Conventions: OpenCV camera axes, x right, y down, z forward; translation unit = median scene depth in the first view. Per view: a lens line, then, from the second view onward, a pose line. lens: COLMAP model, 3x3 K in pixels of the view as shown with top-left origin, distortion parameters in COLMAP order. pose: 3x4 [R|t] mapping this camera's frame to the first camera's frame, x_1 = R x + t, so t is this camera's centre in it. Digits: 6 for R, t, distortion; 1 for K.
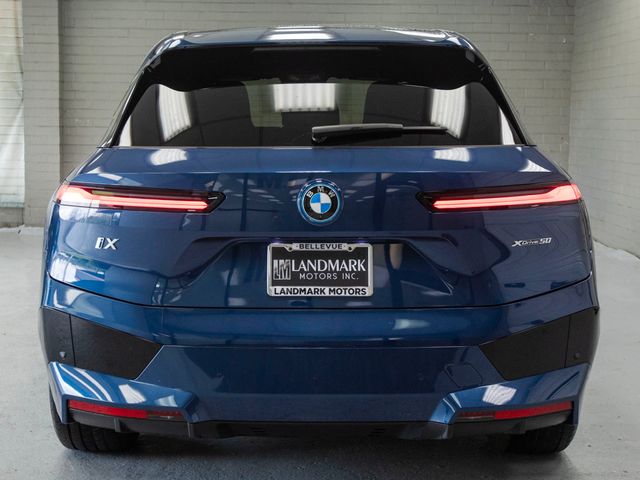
lens RADIAL K [[841.0, 0, 319.6], [0, 841.0, 243.2], [0, 0, 1]] dist [0.015689, 0.000000]
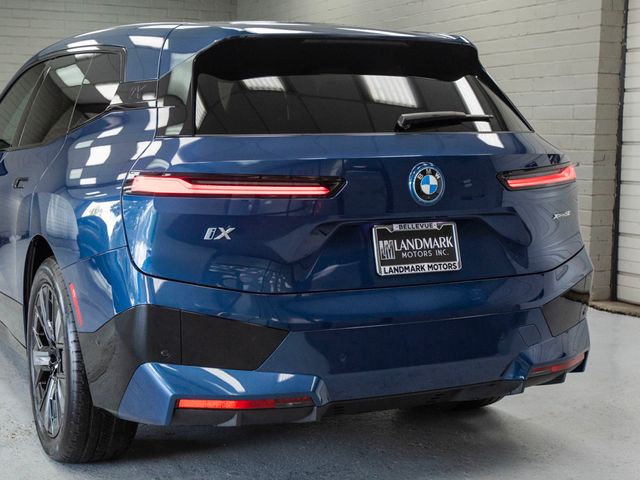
lens RADIAL K [[841.0, 0, 317.9], [0, 841.0, 237.7], [0, 0, 1]] dist [0.015689, 0.000000]
pose [[0.911443, -0.051170, 0.408232, -0.549051], [0.053875, 0.998536, 0.004879, 0.006541], [-0.407884, 0.017547, 0.912865, 0.078977]]
